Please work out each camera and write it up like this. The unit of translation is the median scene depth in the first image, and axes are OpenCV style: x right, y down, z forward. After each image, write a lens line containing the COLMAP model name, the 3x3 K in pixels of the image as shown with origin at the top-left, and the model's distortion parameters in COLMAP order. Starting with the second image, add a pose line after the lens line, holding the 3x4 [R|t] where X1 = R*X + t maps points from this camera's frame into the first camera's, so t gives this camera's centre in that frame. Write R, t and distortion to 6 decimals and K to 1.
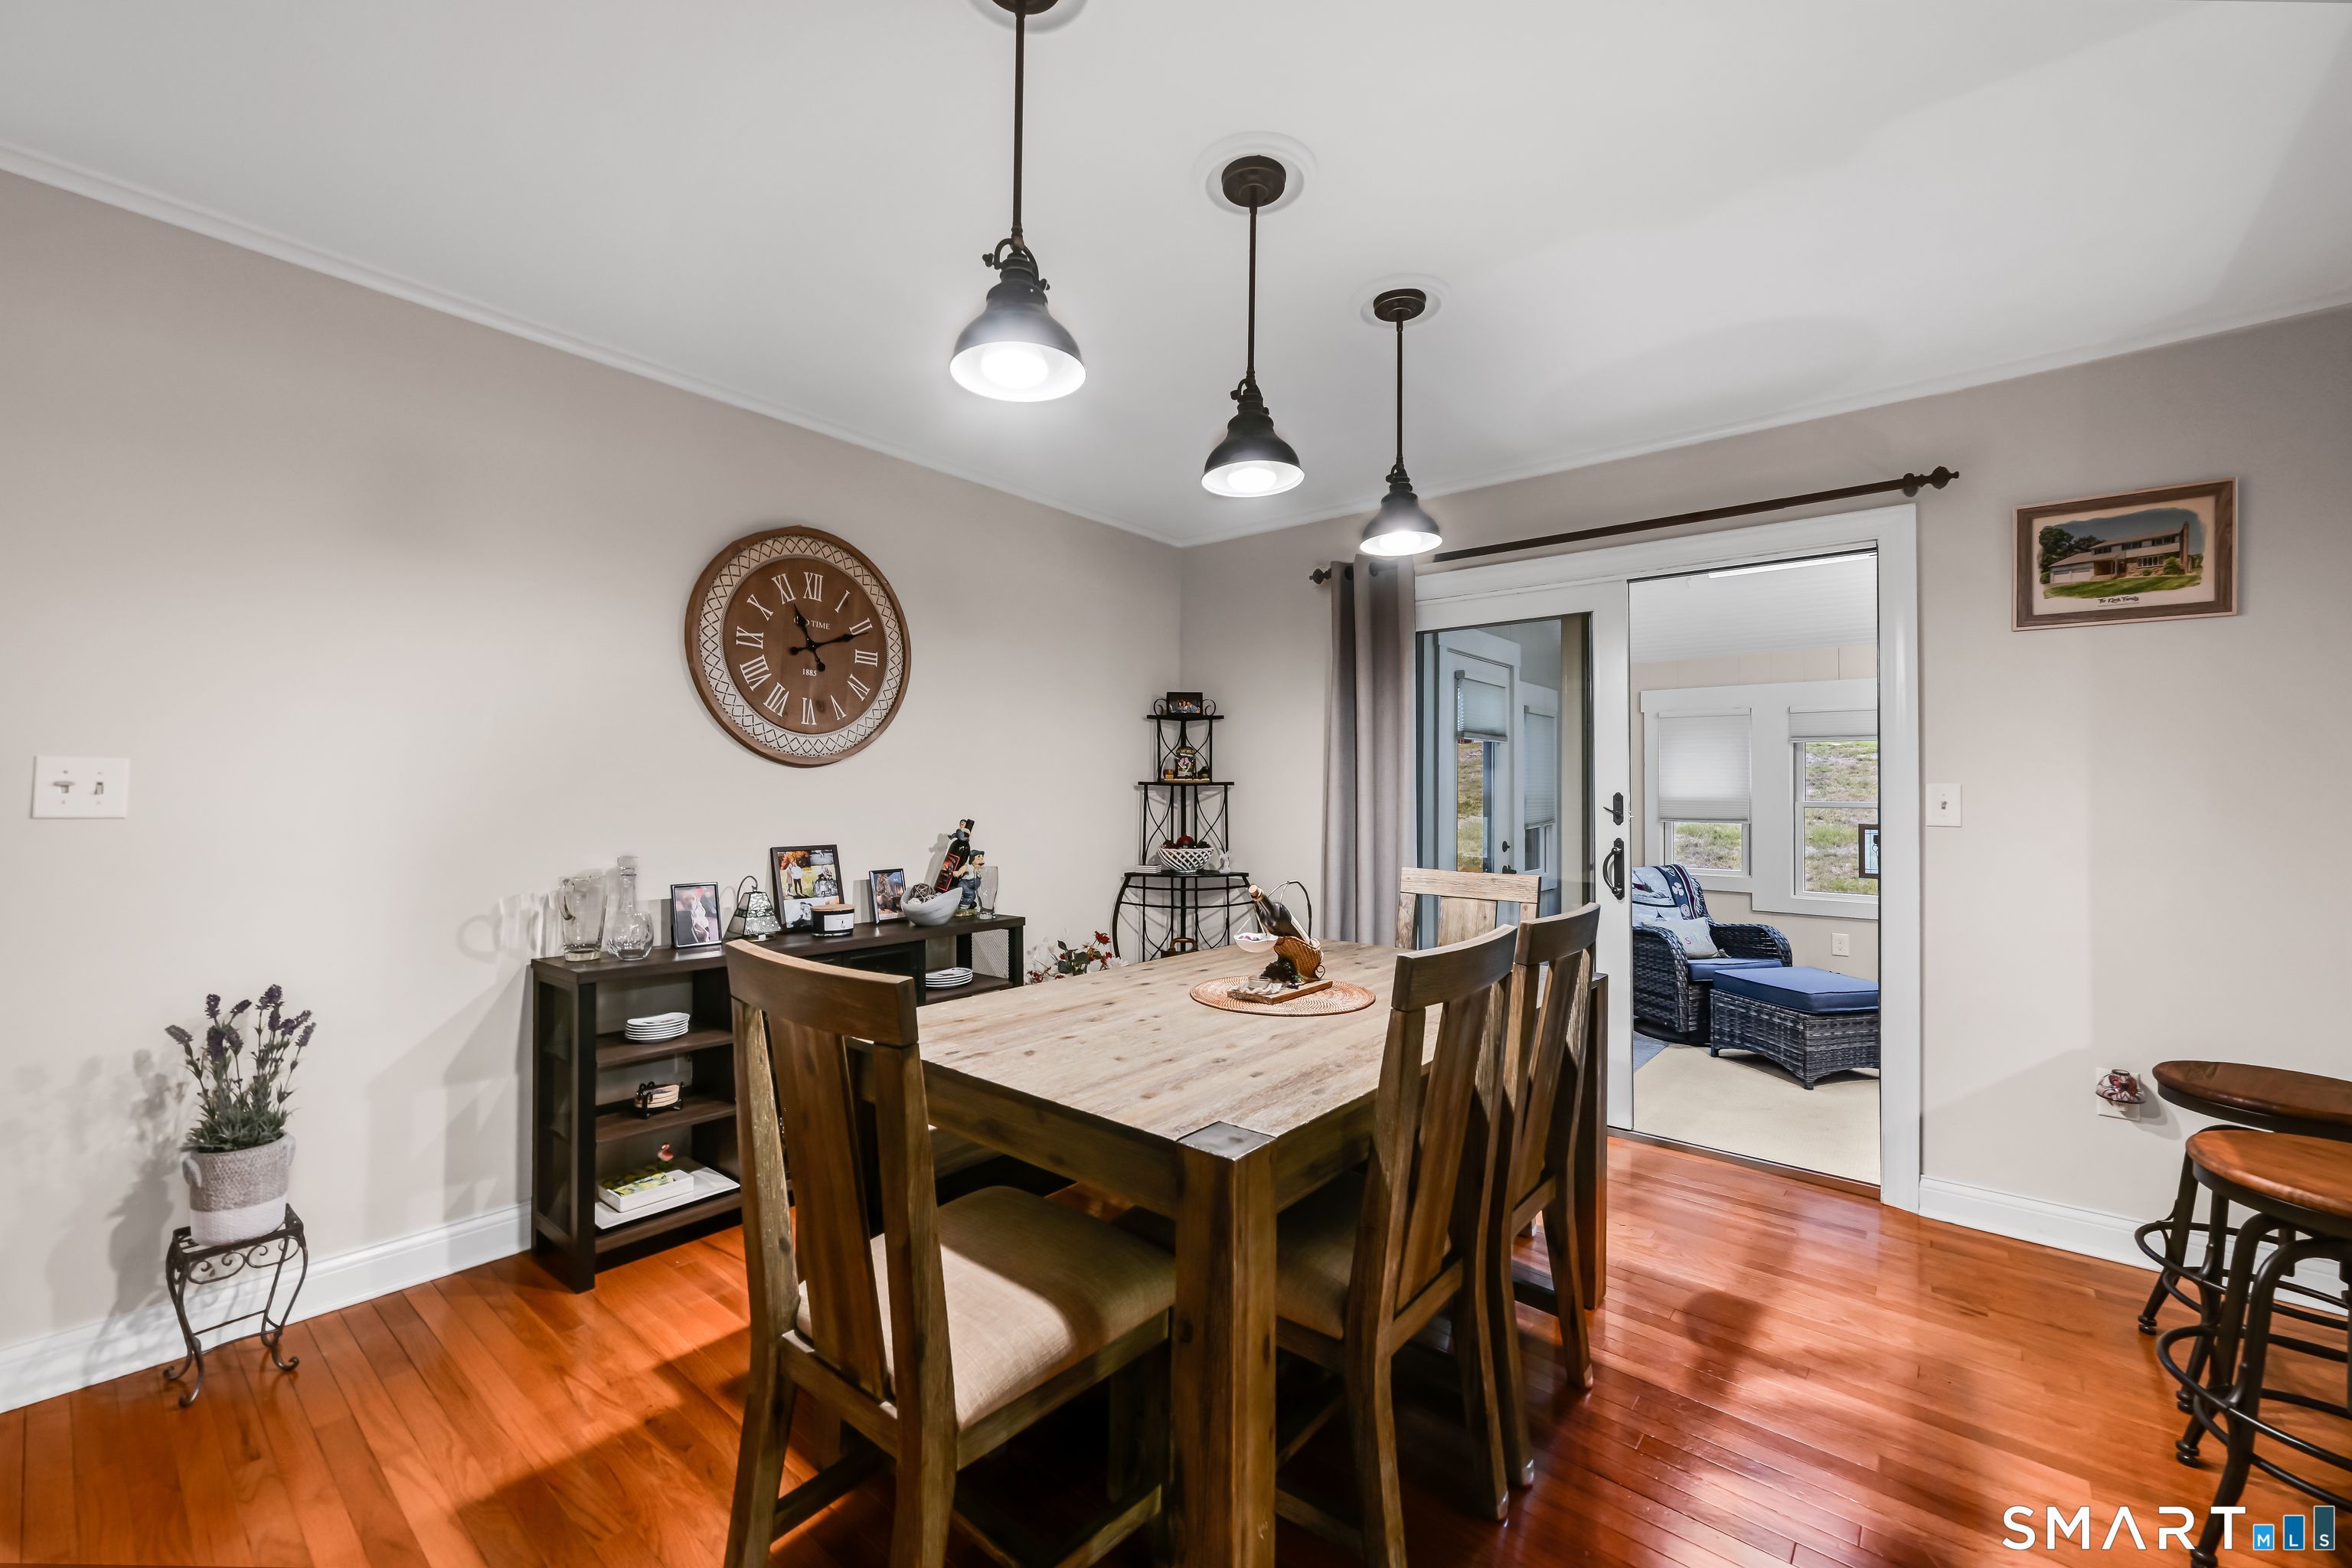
lens RADIAL K [[948.1, 0, 1172.9], [0, 948.1, 780.1], [0, 0, 1]] dist [-0.000496, -0.000006]
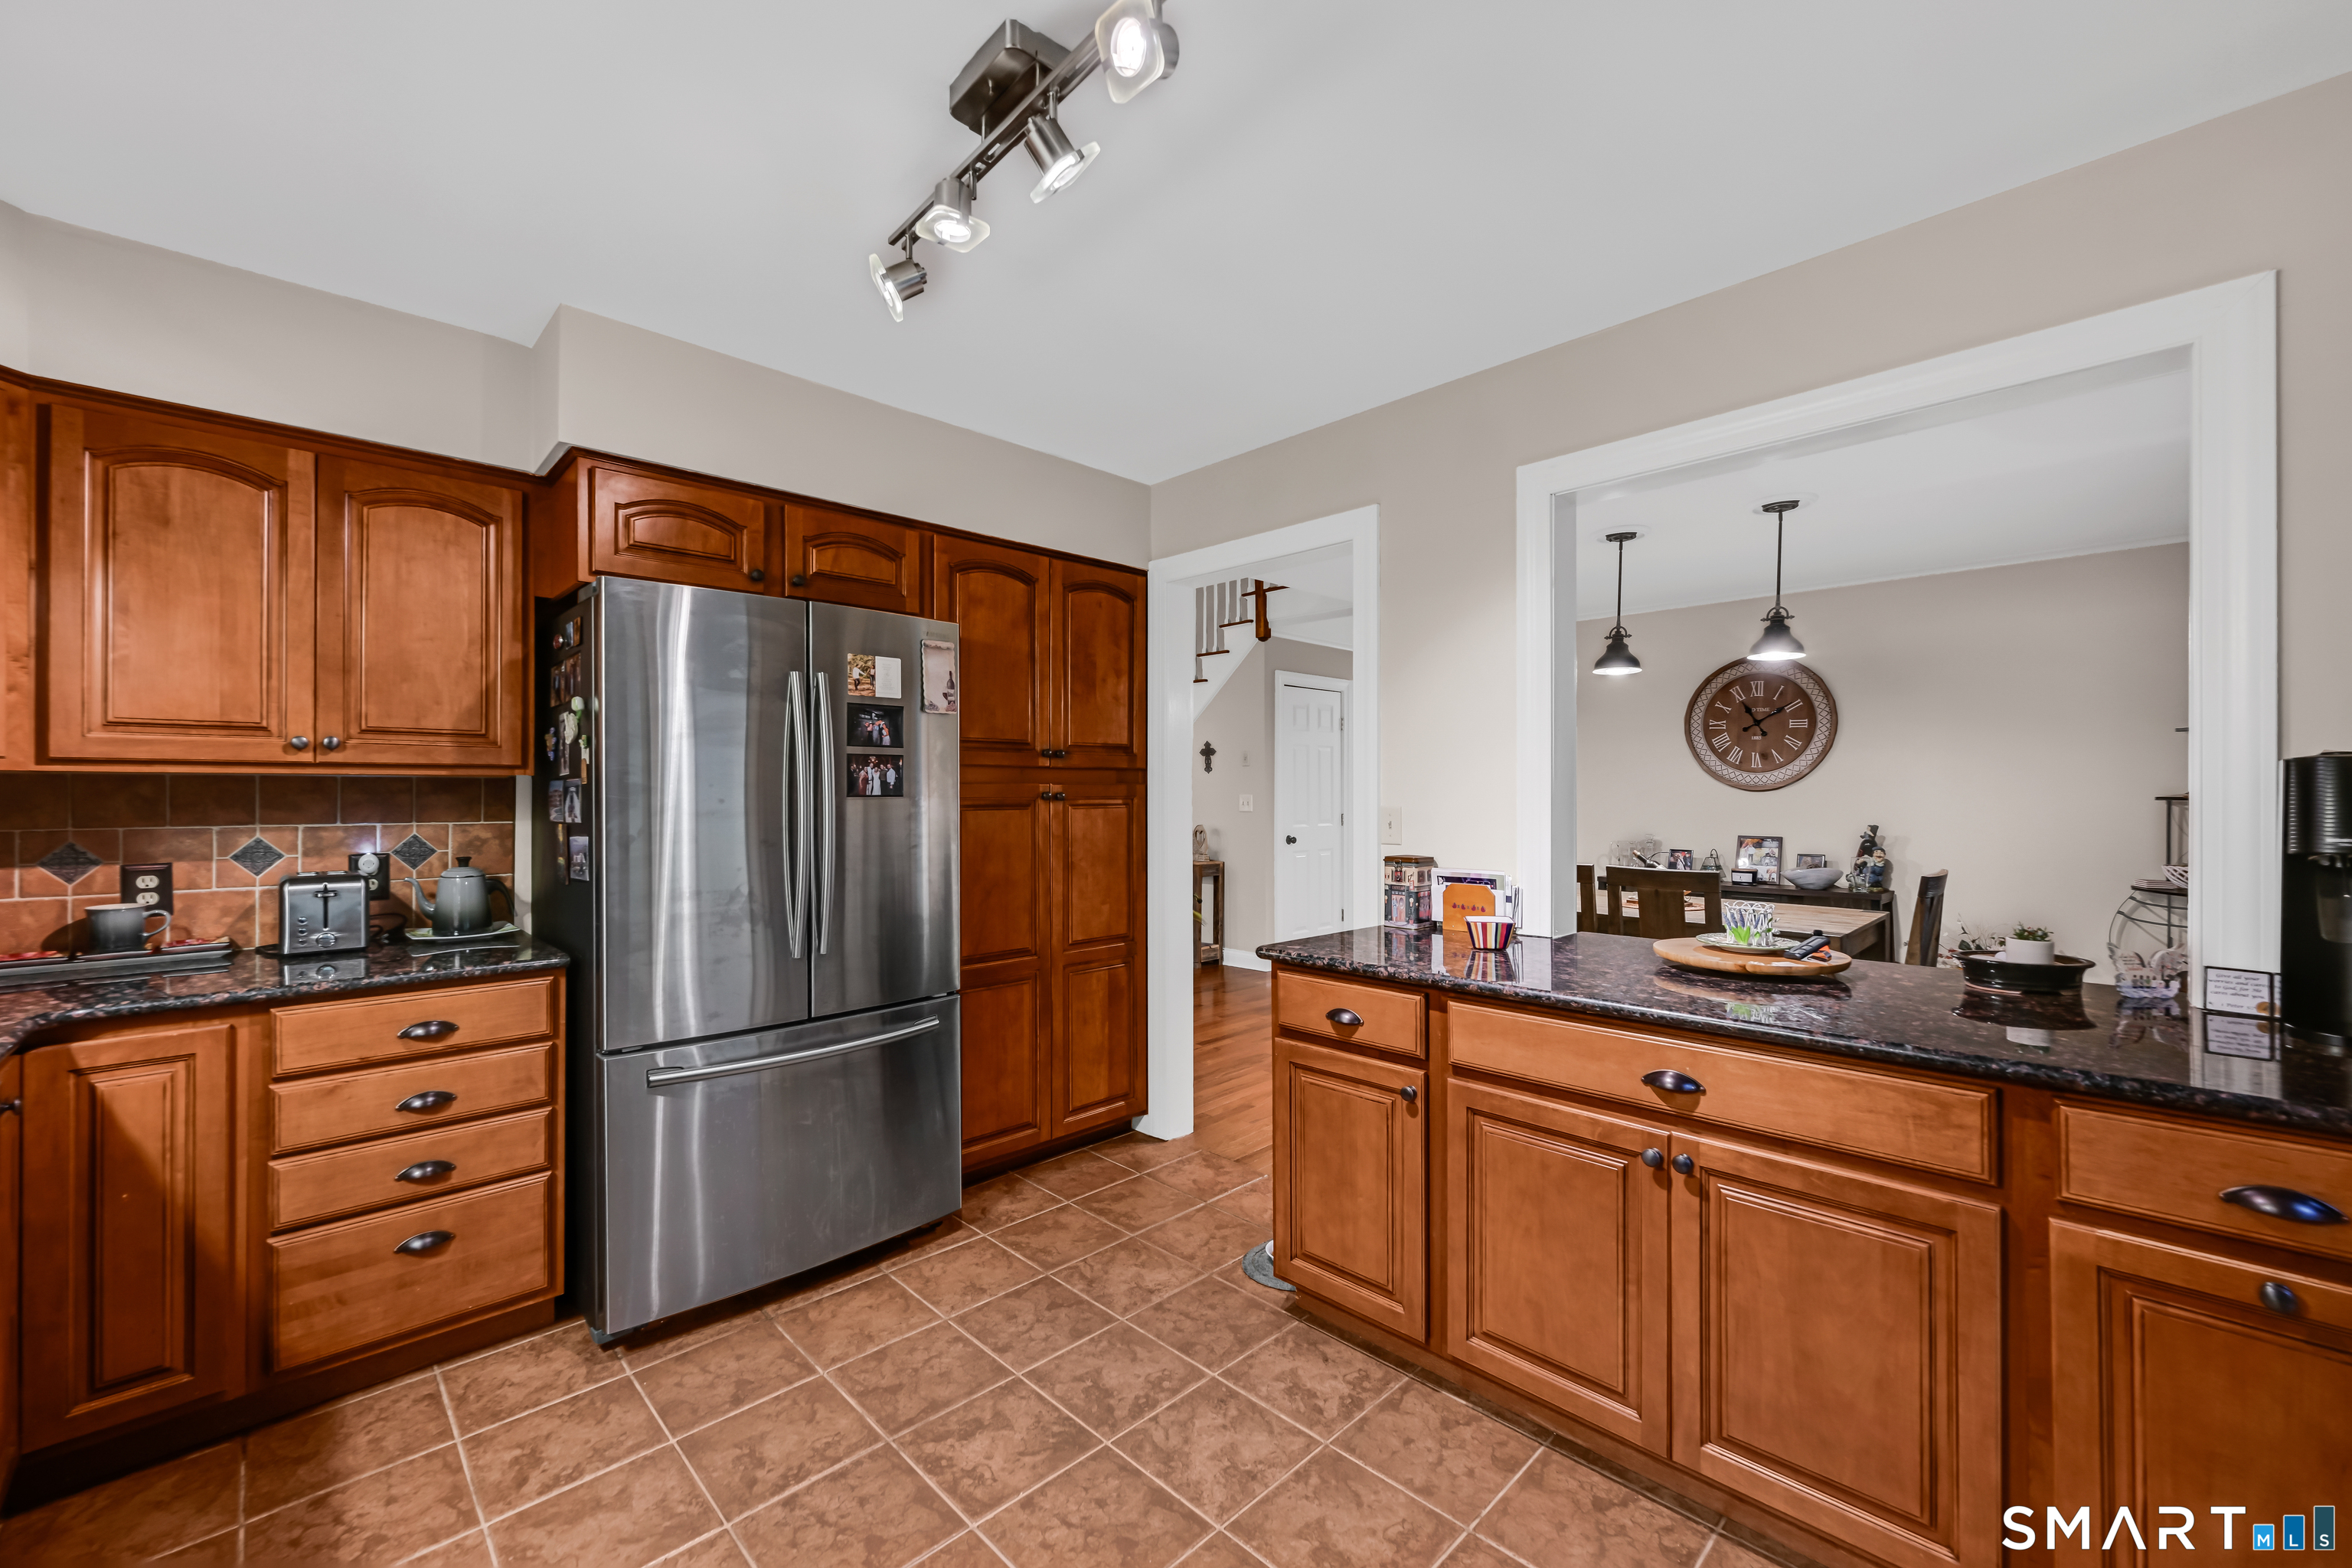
lens RADIAL K [[948.1, 0, 1173.1], [0, 948.1, 785.7], [0, 0, 1]] dist [-0.000496, -0.000006]
pose [[-0.103940, -0.015444, -0.994464, 1.472814], [0.008083, 0.999833, -0.016372, -0.004079], [0.994551, -0.009740, -0.103797, 0.099798]]
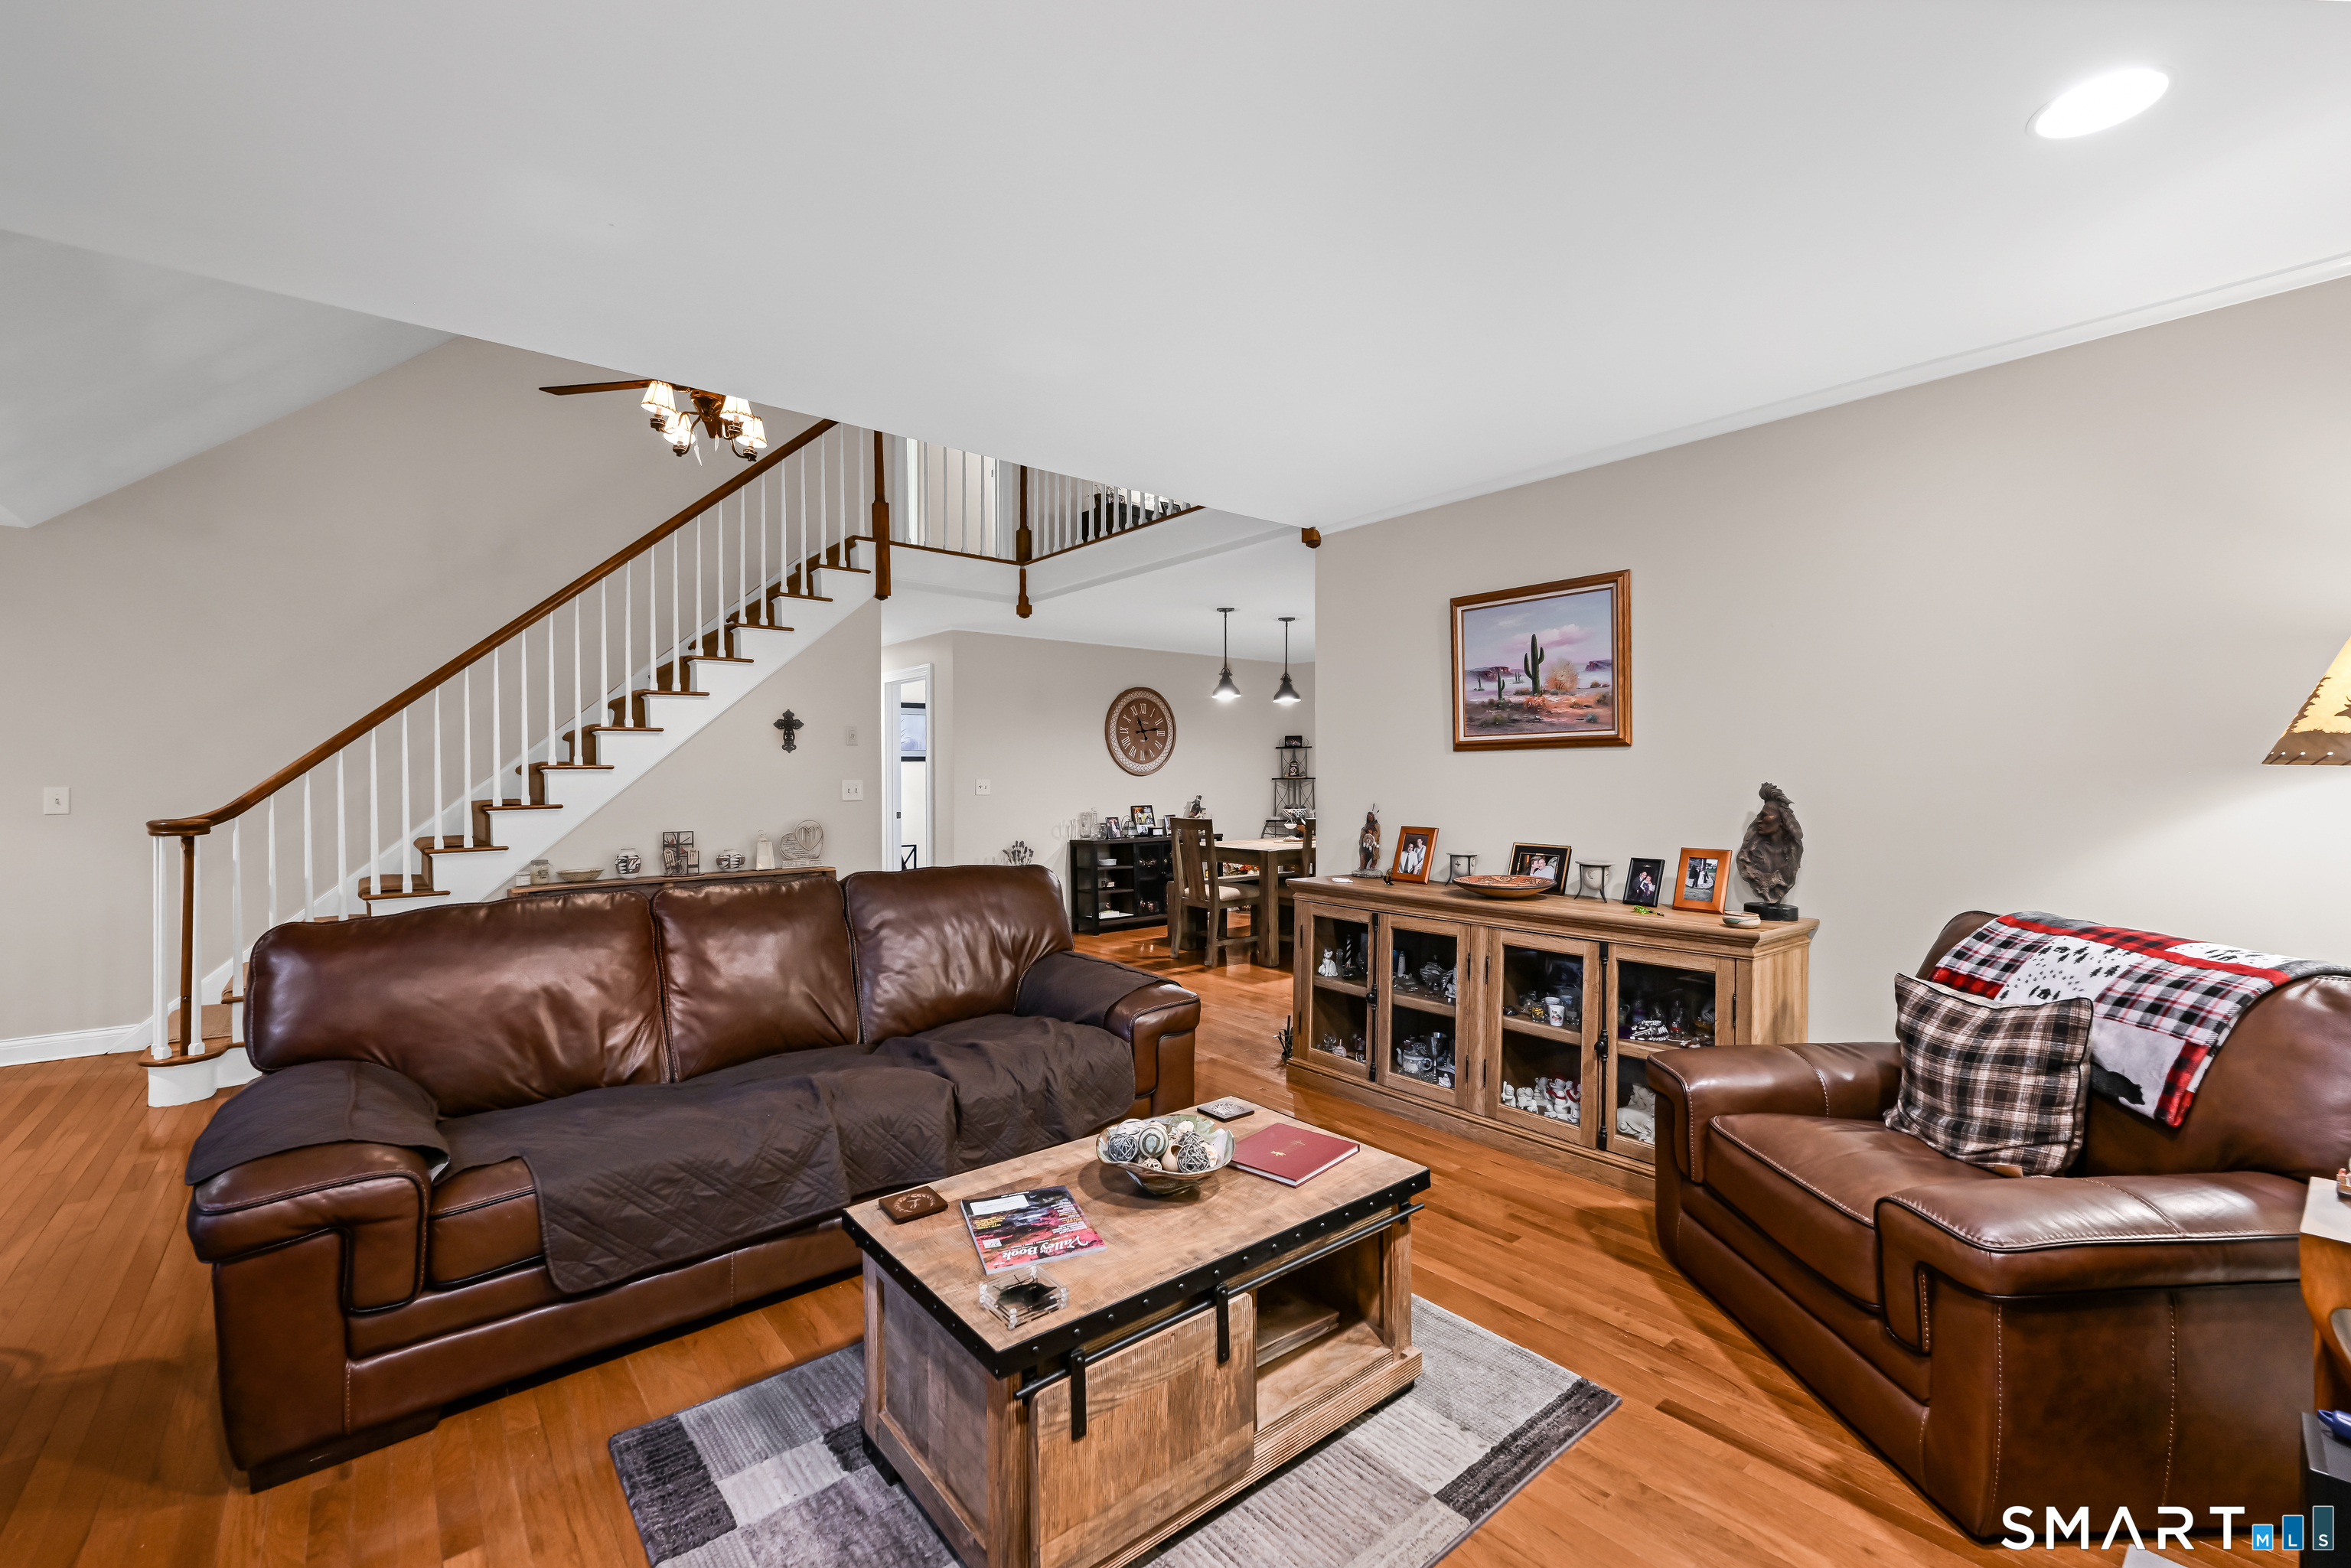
lens RADIAL K [[967.3, 0, 1174.9], [0, 967.3, 786.1], [0, 0, 1]] dist [0.000059, 0.000000]
pose [[0.983552, -0.013478, -0.180123, 0.196559], [0.016467, 0.999750, 0.015107, -0.024924], [0.179875, -0.017825, 0.983528, -1.664425]]
